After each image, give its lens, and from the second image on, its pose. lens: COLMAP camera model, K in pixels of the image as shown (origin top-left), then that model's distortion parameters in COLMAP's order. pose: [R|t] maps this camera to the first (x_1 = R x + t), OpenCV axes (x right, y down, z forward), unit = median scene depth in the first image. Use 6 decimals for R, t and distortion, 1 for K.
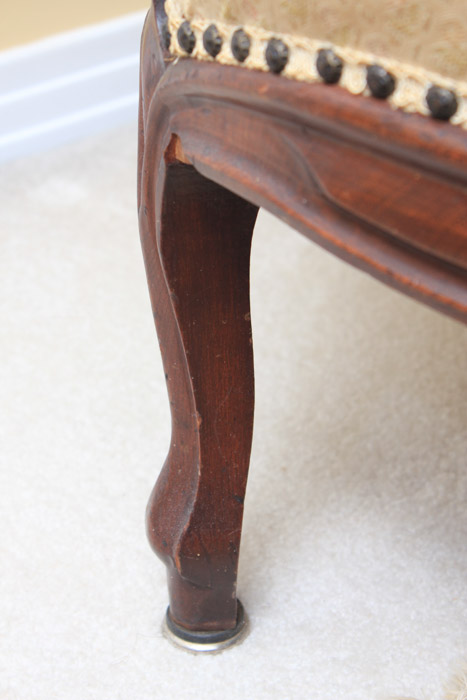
lens RADIAL K [[1692.0, 0, 229.3], [0, 1692.0, 352.9], [0, 0, 1]] dist [0.067997, 0.000000]
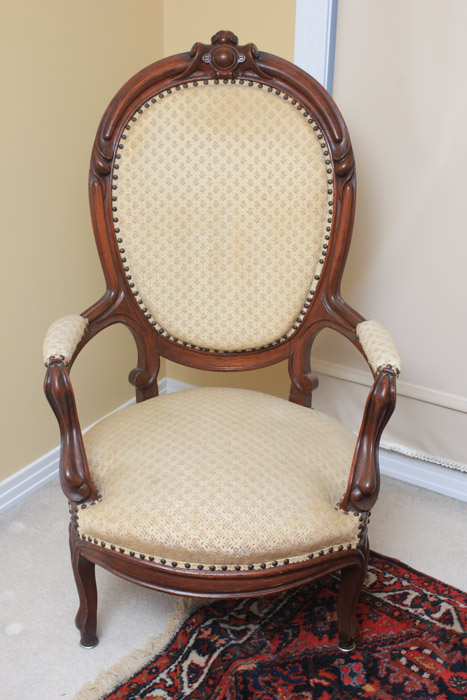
lens RADIAL K [[1017.9, 0, 232.3], [0, 1017.9, 337.0], [0, 0, 1]] dist [-0.052224, 0.000000]
pose [[0.960306, -0.104080, 0.258806, -0.265554], [0.132400, 0.986684, -0.094473, -0.345259], [-0.245527, 0.124989, 0.961298, -1.824351]]
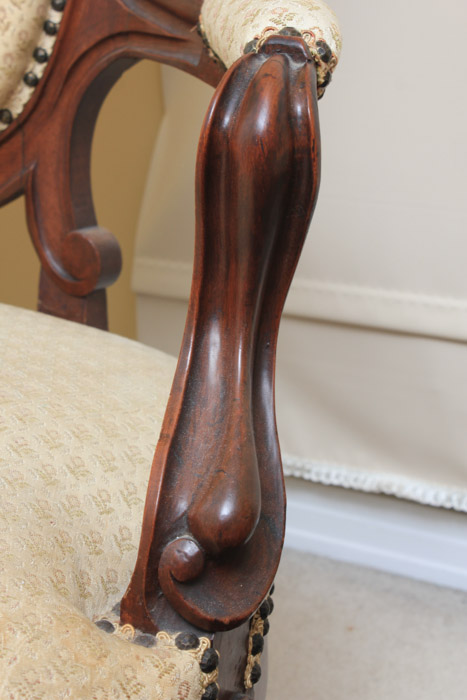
lens RADIAL K [[1423.4, 0, 241.5], [0, 1423.4, 332.1], [0, 0, 1]] dist [0.043987, 0.000000]
pose [[0.945560, -0.132327, 0.297330, 0.436809], [0.192196, 0.964324, -0.182041, -0.126384], [-0.262634, 0.229277, 0.937260, -0.267192]]
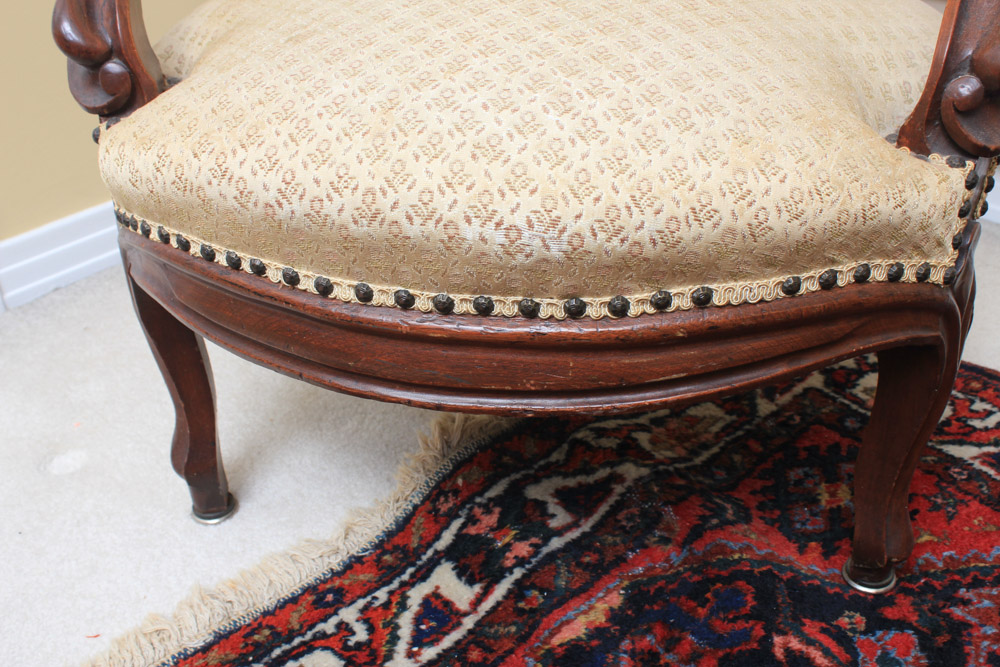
lens RADIAL K [[1066.5, 0, 481.3], [0, 1066.5, 335.1], [0, 0, 1]] dist [-0.105826, 0.000000]
pose [[0.995578, -0.085042, 0.039904, 0.248975], [0.084305, 0.996243, 0.019795, -0.029624], [-0.041438, -0.016343, 0.999007, -0.174550]]
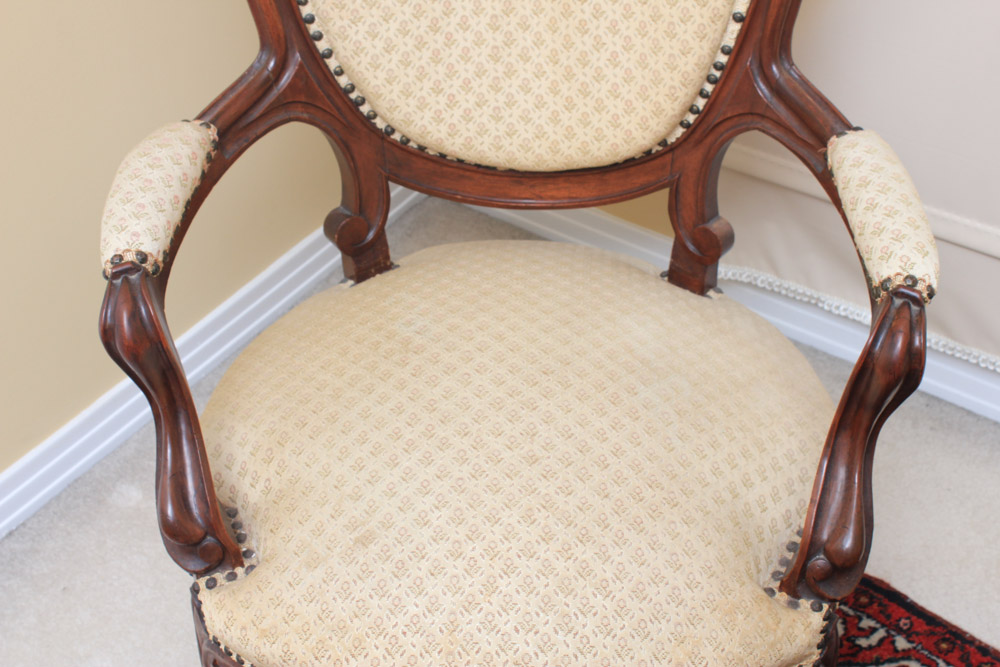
lens RADIAL K [[1522.9, 0, 500.1], [0, 1522.9, 331.0], [0, 0, 1]] dist [-0.025889, 0.000000]
pose [[0.970645, -0.171398, 0.168731, 0.063541], [0.141500, 0.974233, 0.175634, -0.746554], [-0.194487, -0.146603, 0.969888, -0.942993]]
